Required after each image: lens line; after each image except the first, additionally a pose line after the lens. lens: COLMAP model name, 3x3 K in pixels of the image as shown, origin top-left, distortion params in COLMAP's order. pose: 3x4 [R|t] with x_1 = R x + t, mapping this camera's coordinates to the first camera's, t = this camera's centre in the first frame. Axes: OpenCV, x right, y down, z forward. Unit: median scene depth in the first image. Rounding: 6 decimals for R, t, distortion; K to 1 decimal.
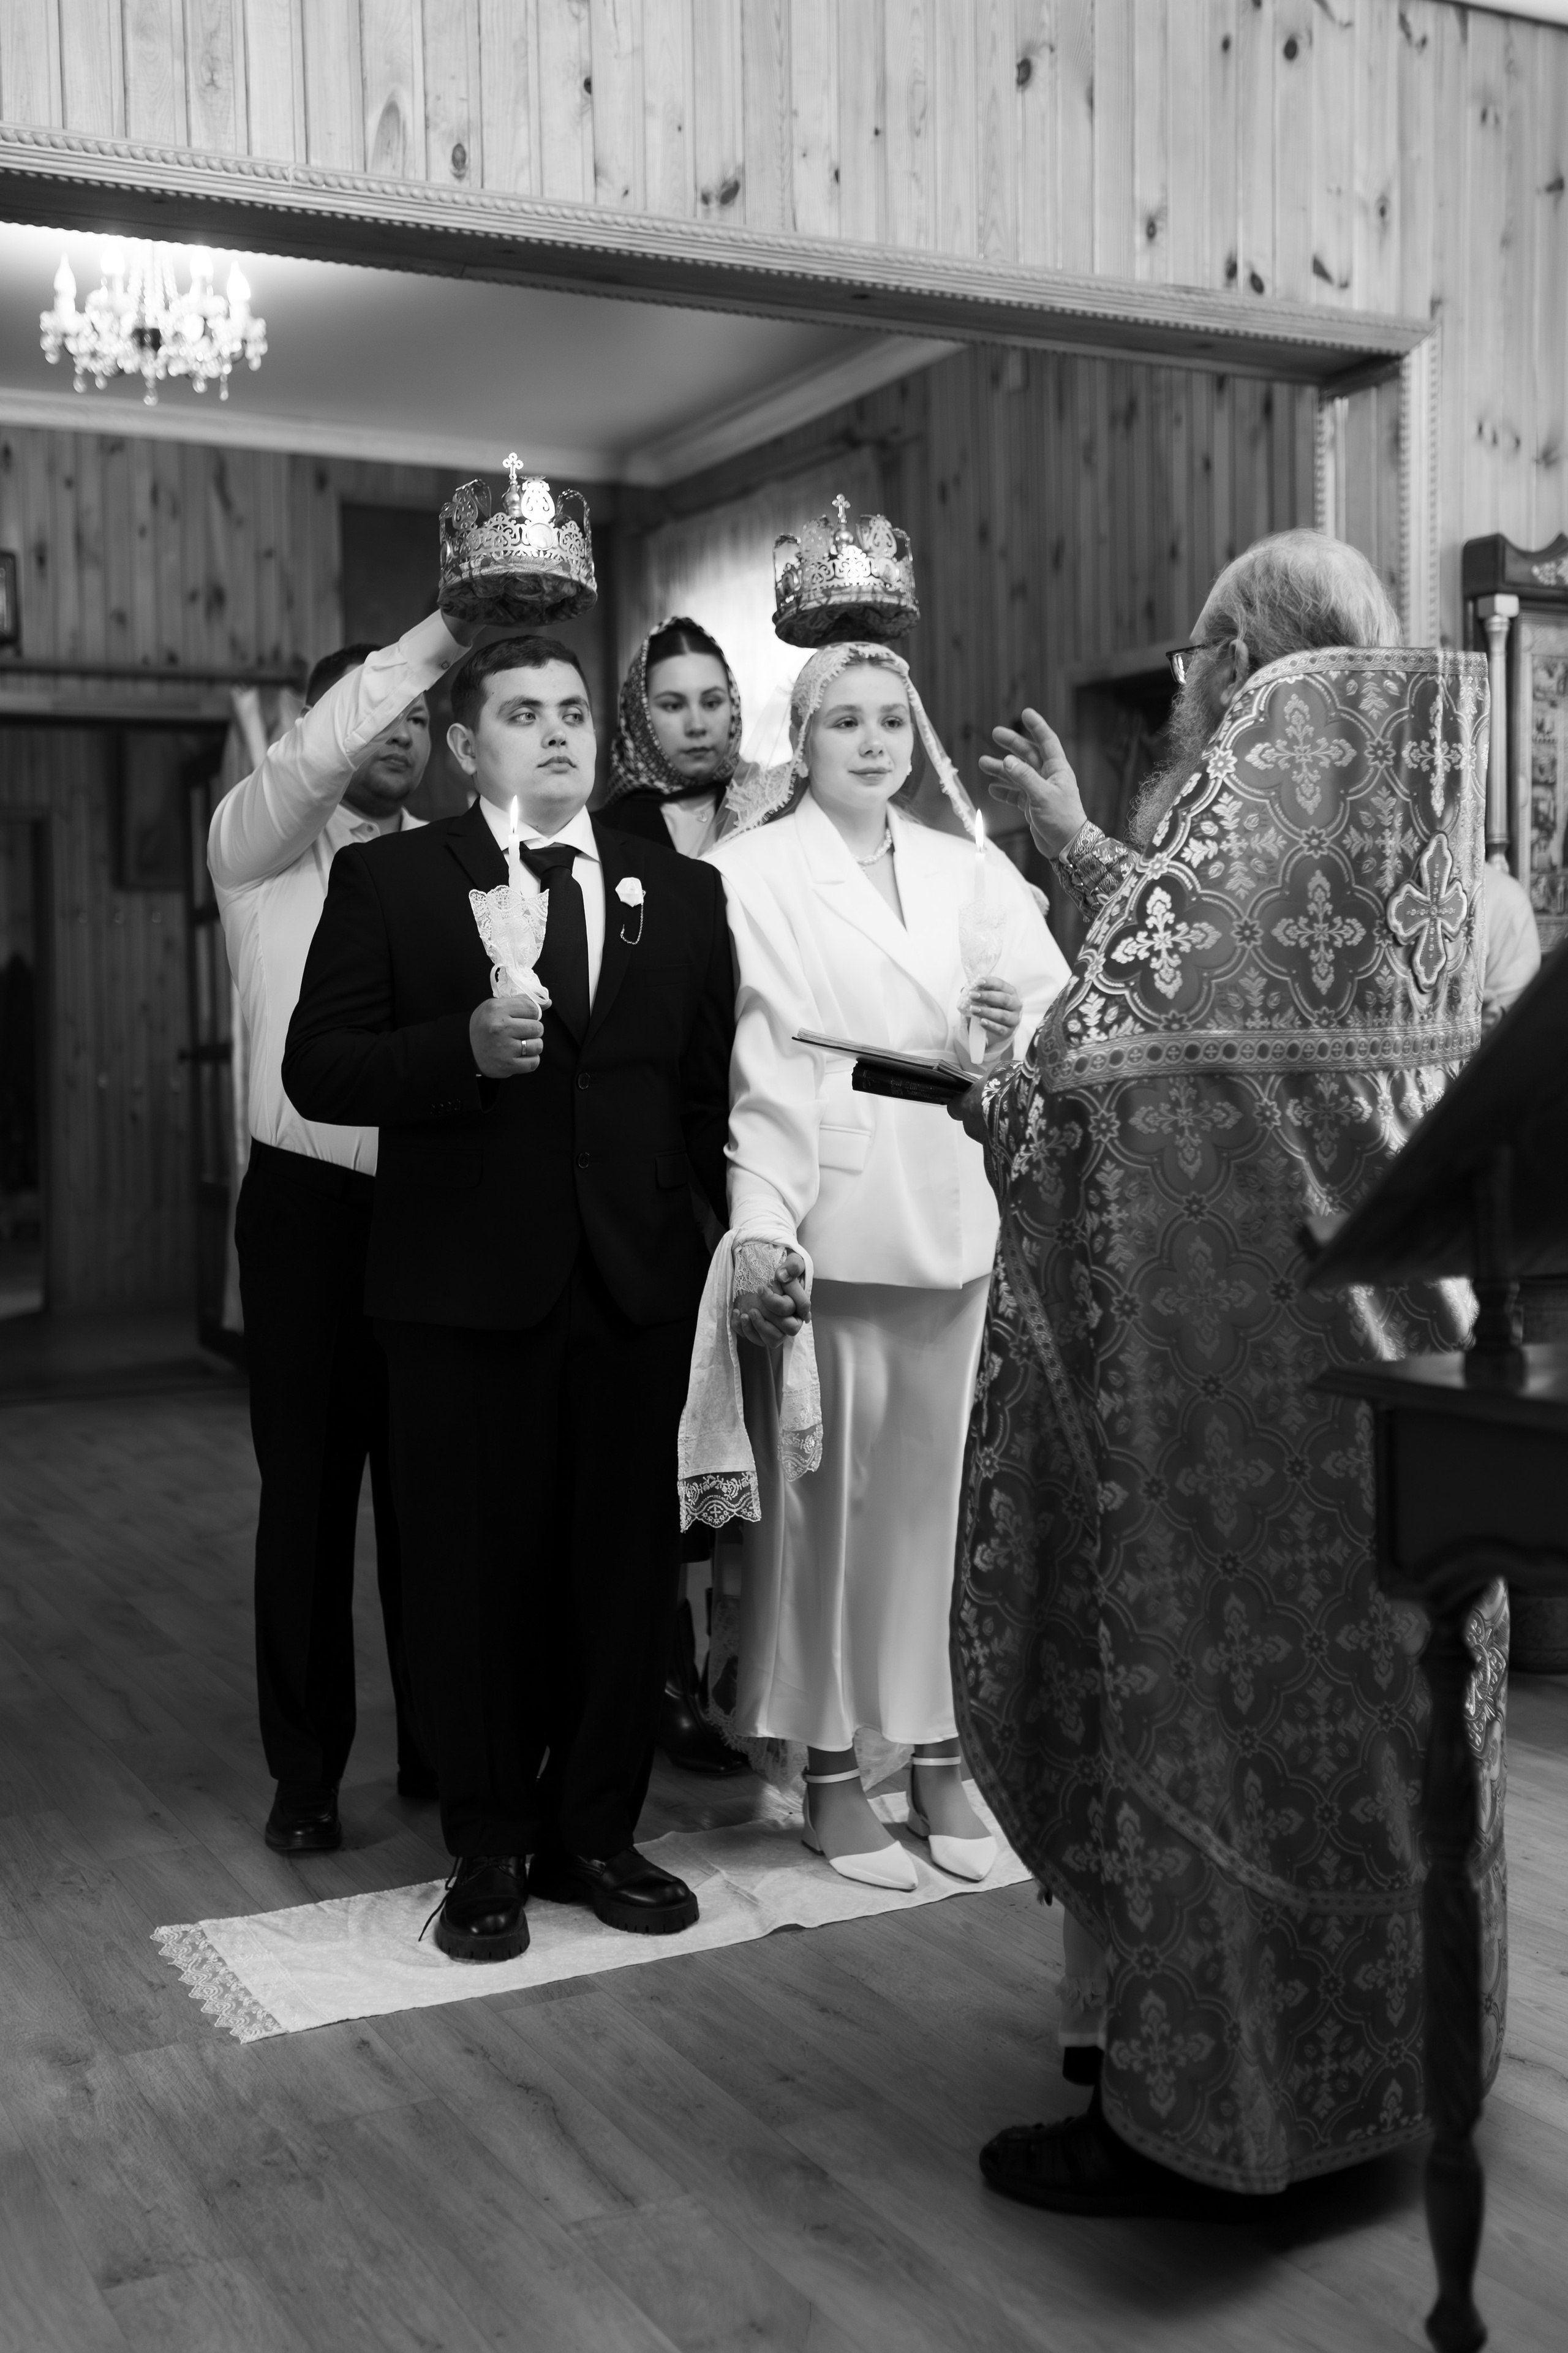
lens RADIAL K [[2249.3, 0, 784.0], [0, 2249.3, 1176.5], [0, 0, 1]] dist [0.003904, -0.000652]
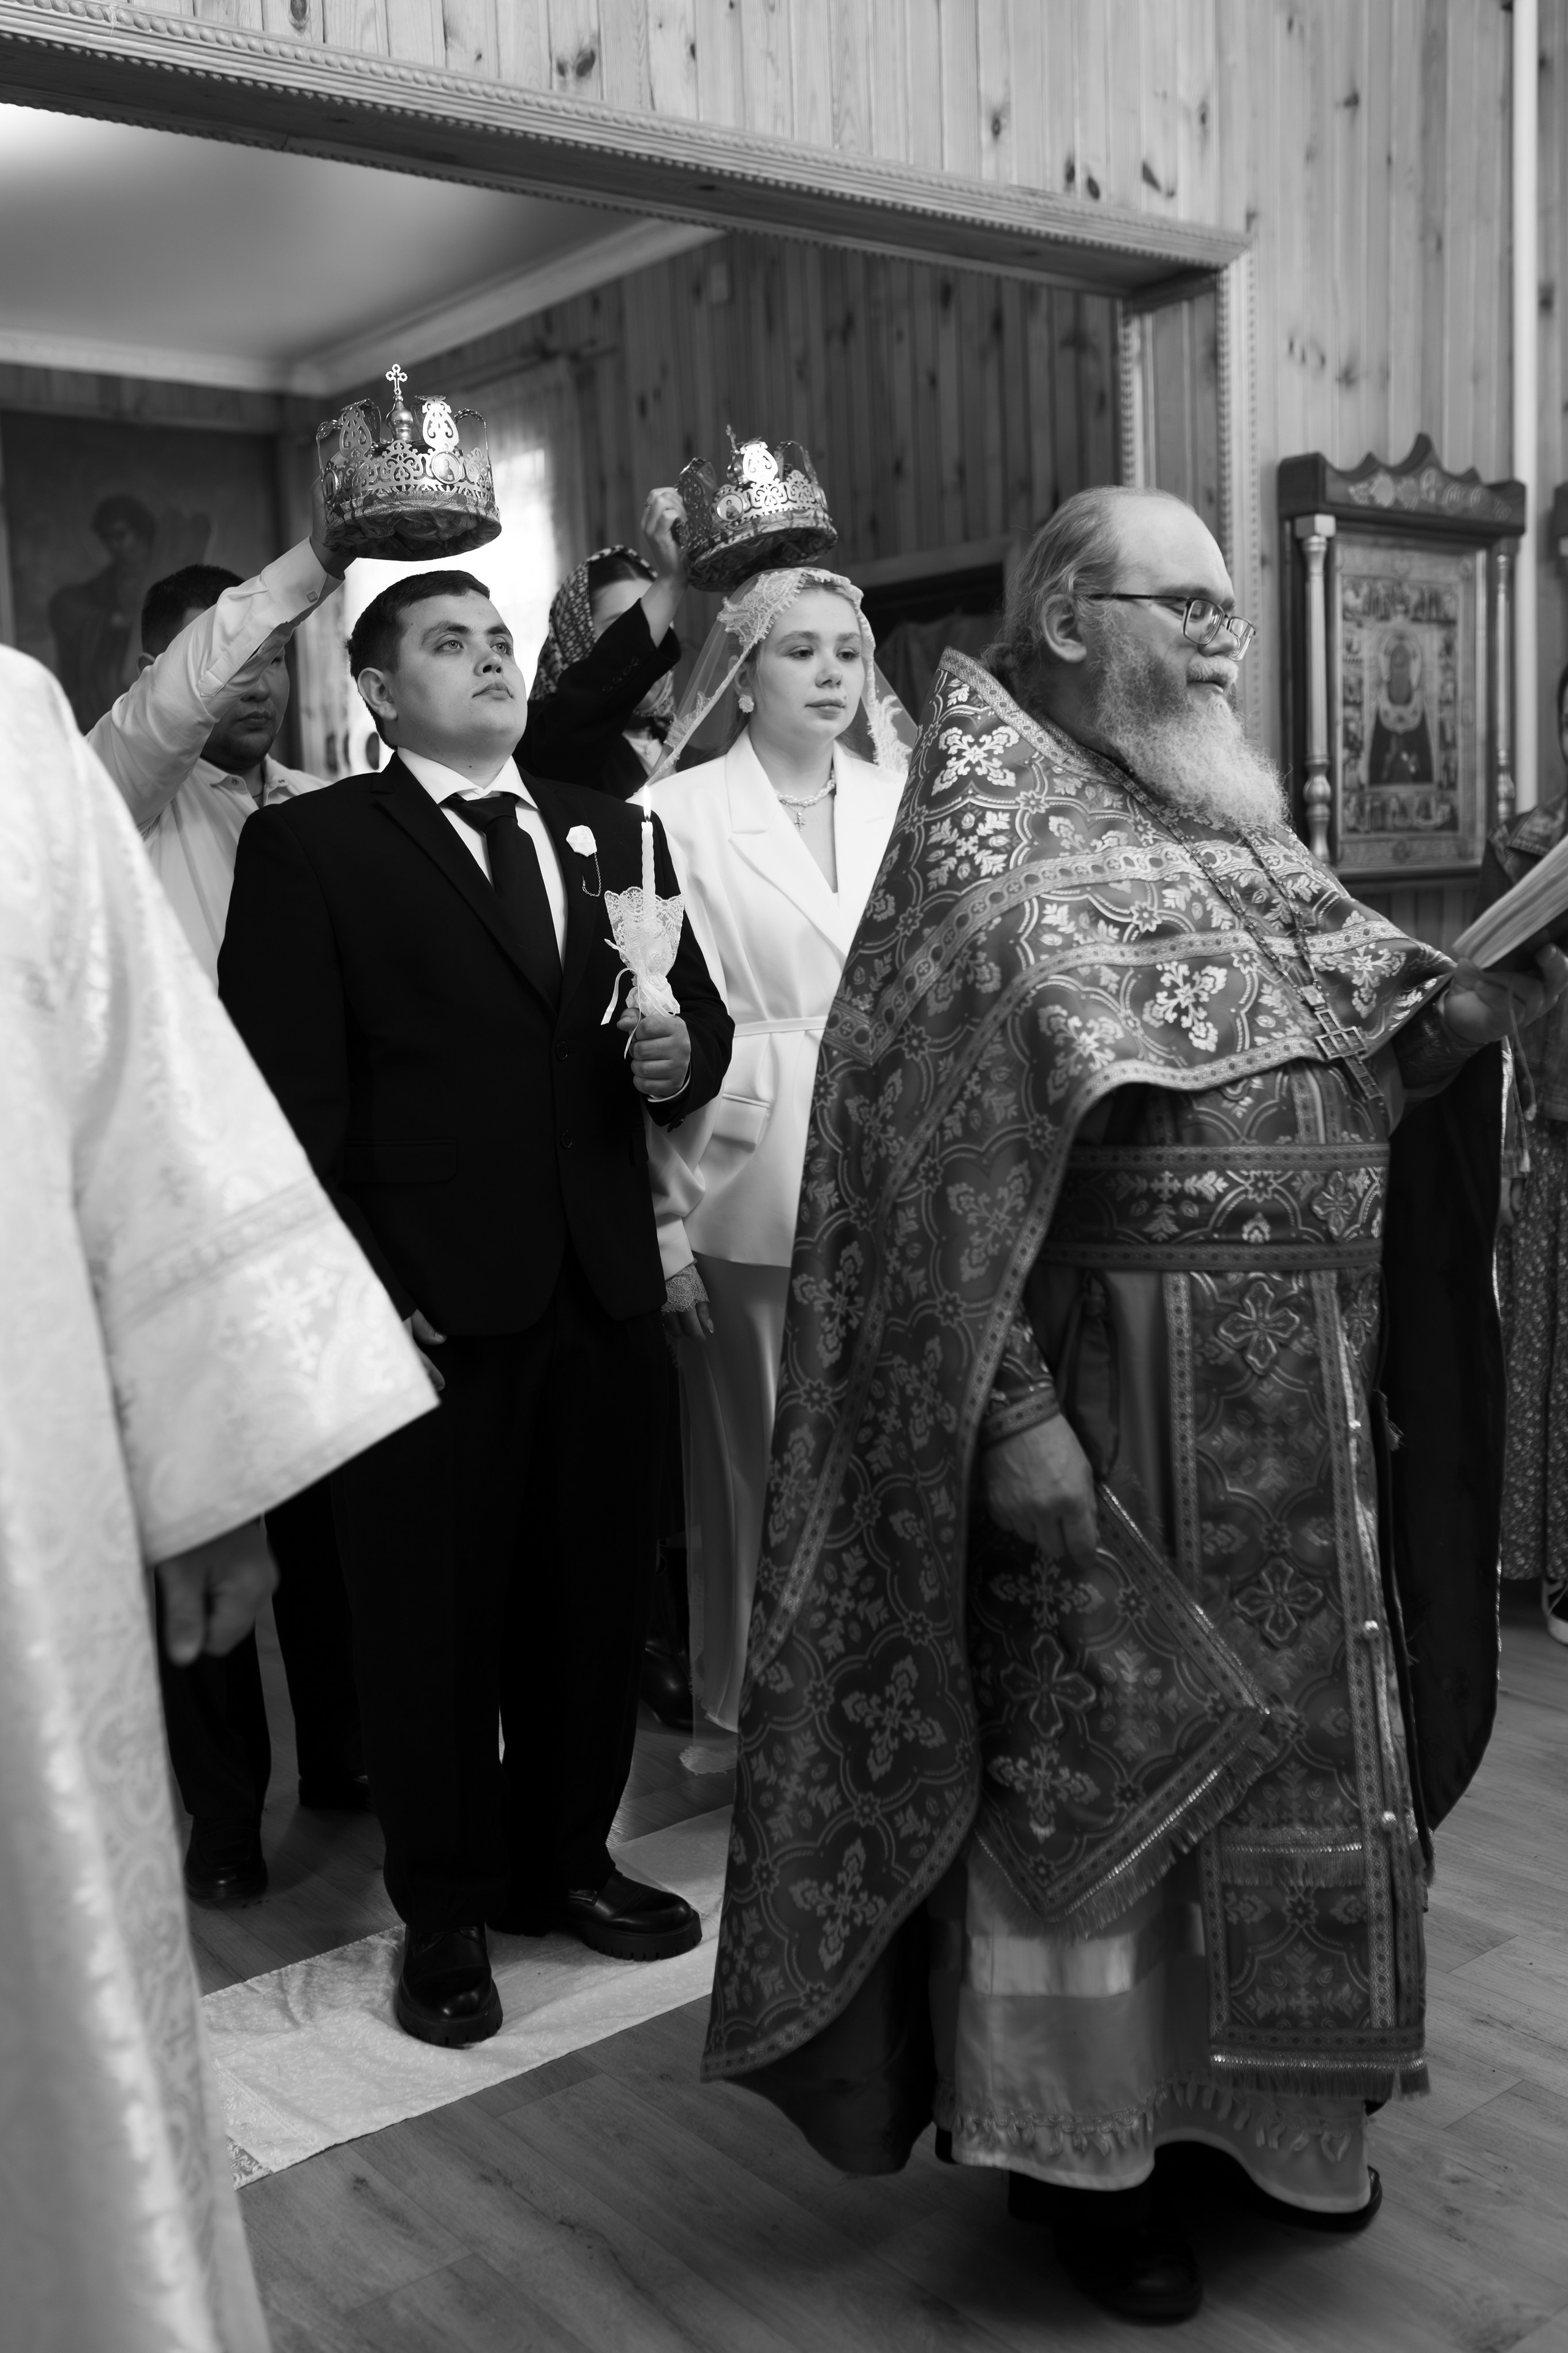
lens RADIAL K [[2120.3, 0, 774.1], [0, 2120.3, 1140.1], [0, 0, 1]] dist [-0.004139, 0.017891]
pose [[0.985001, -0.044144, 0.166806, -0.092935], [0.037970, 0.998477, 0.040024, -0.029379], [-0.168318, -0.033090, 0.985177, 0.109332]]
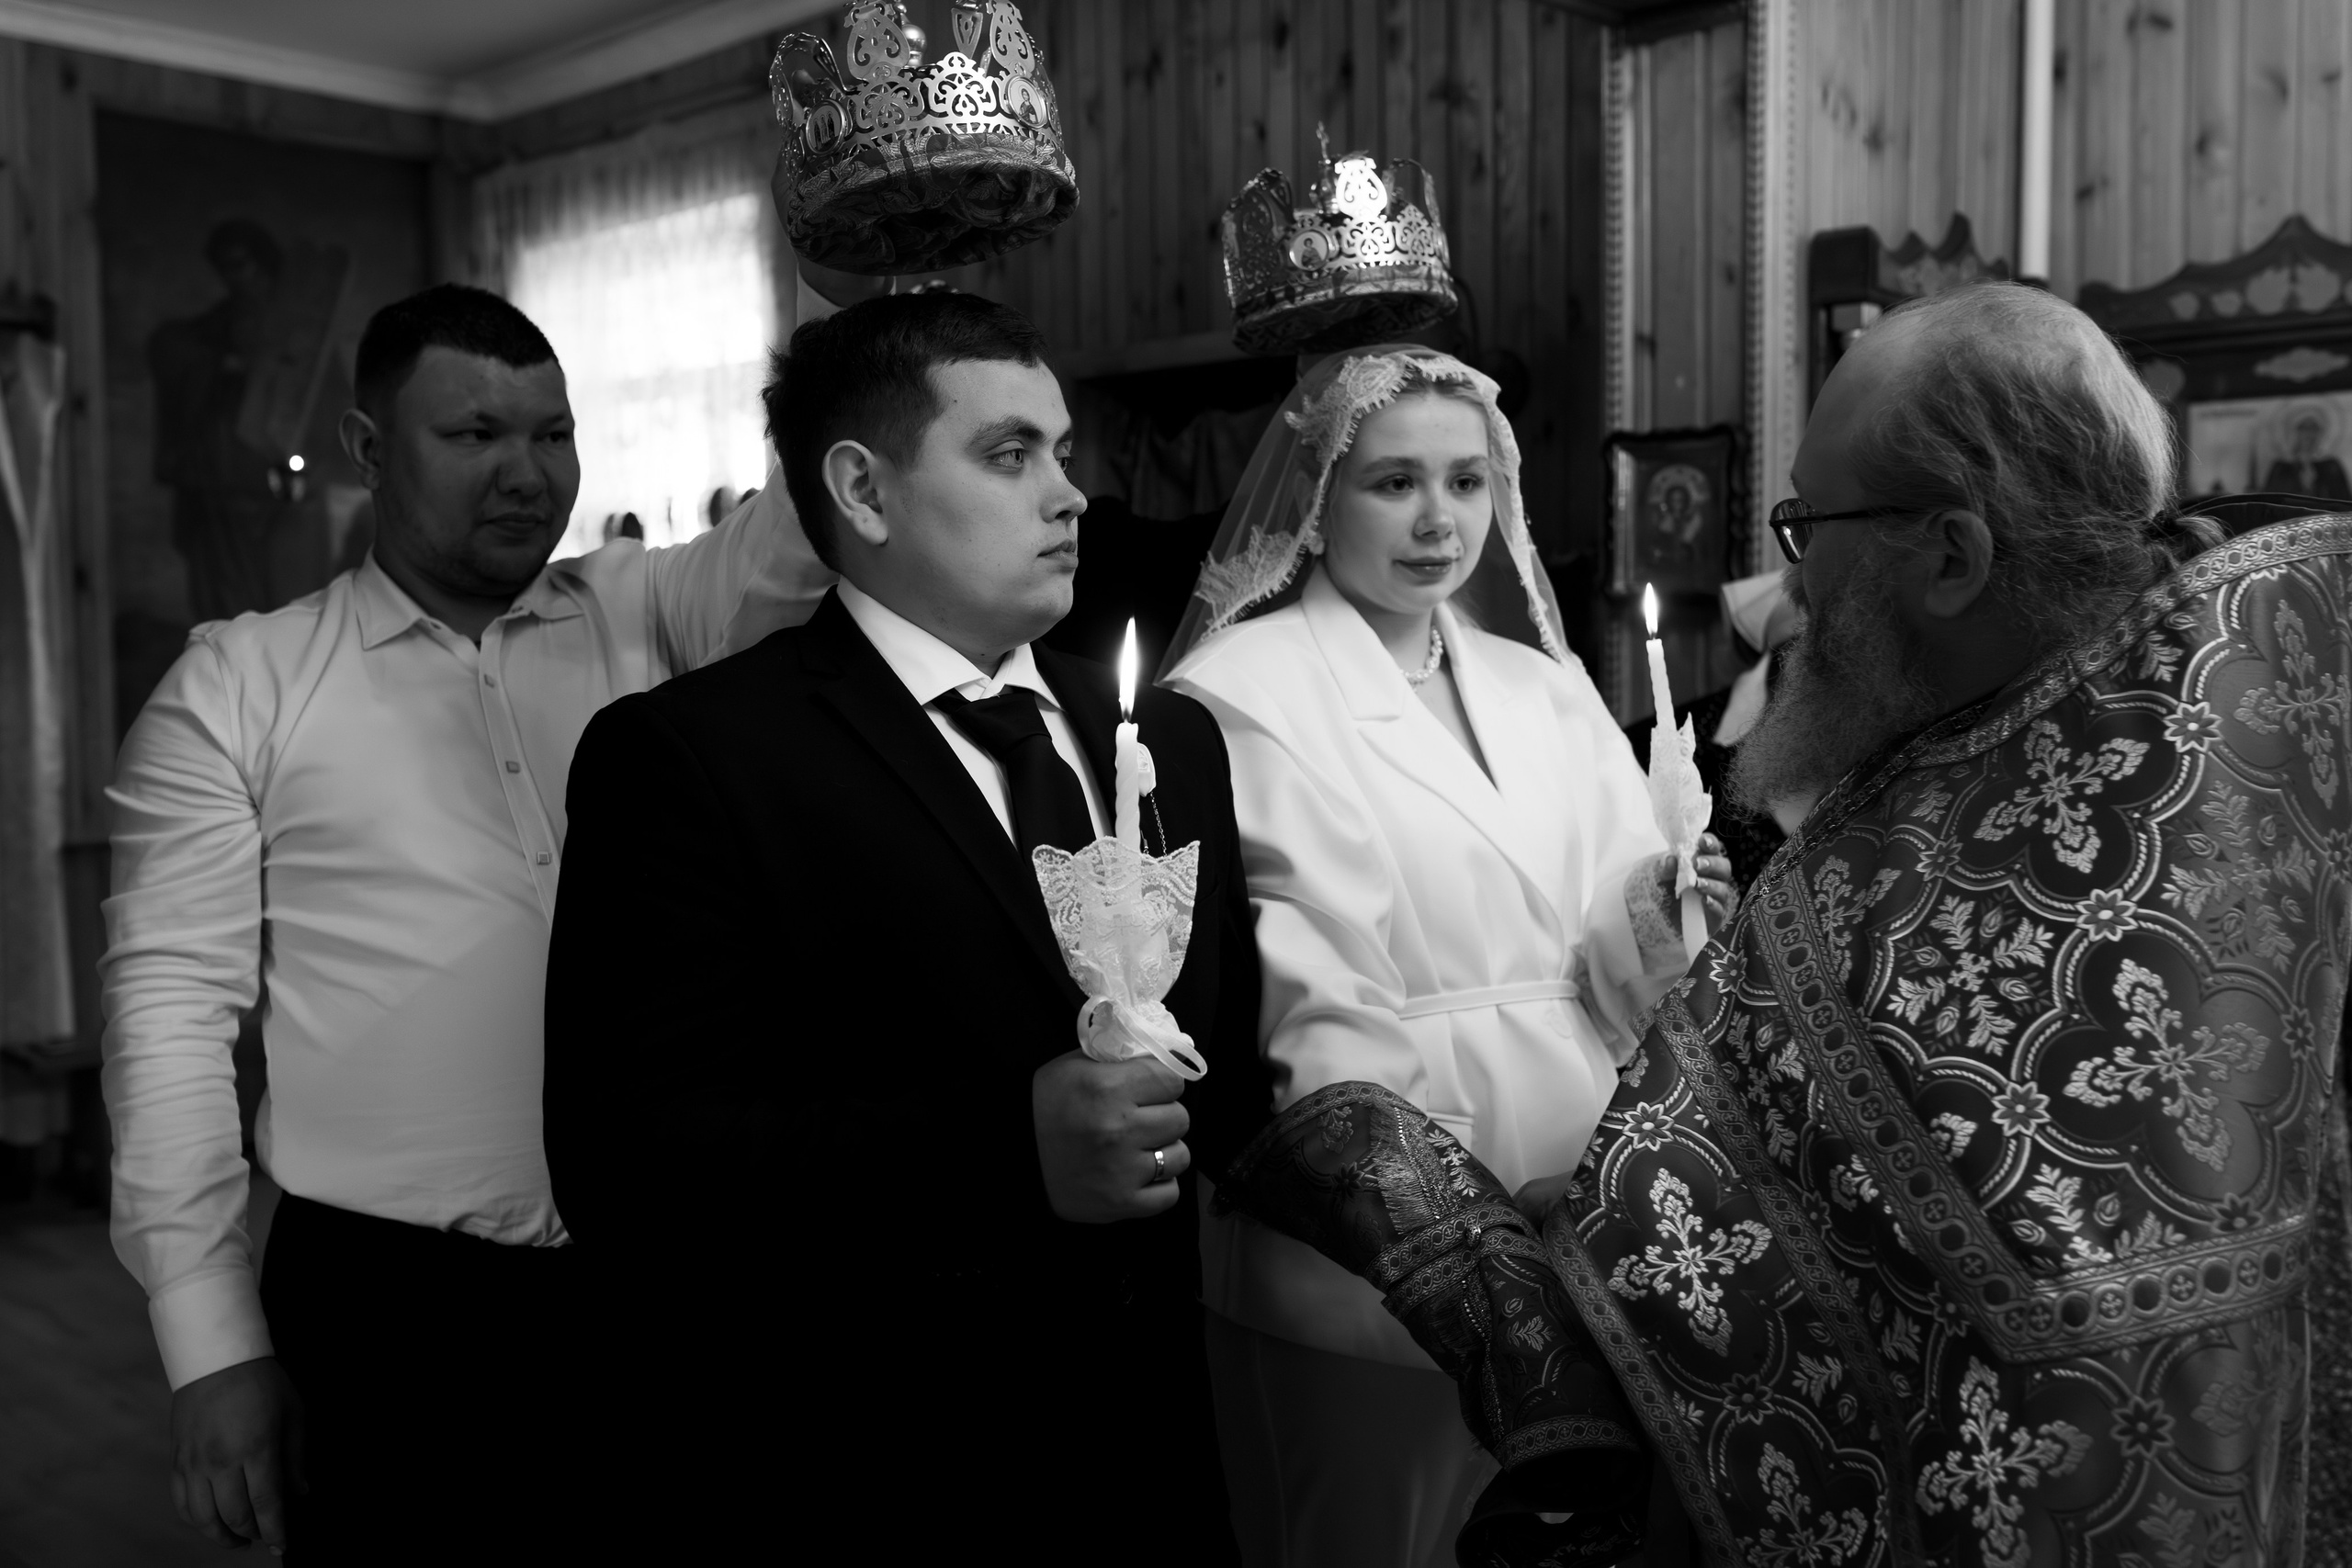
lens RADIAL K [[2248.3, 0, 1196.2], [0, 2248.3, 781.2], [0, 0, 1]] dist [0.003904, -0.000652]
pose [[0.957101, -0.009735, 0.289592, -0.145486], [0.019102, 0.999381, -0.029536, -0.074144], [-0.289125, 0.033801, 0.956694, 0.328462]]
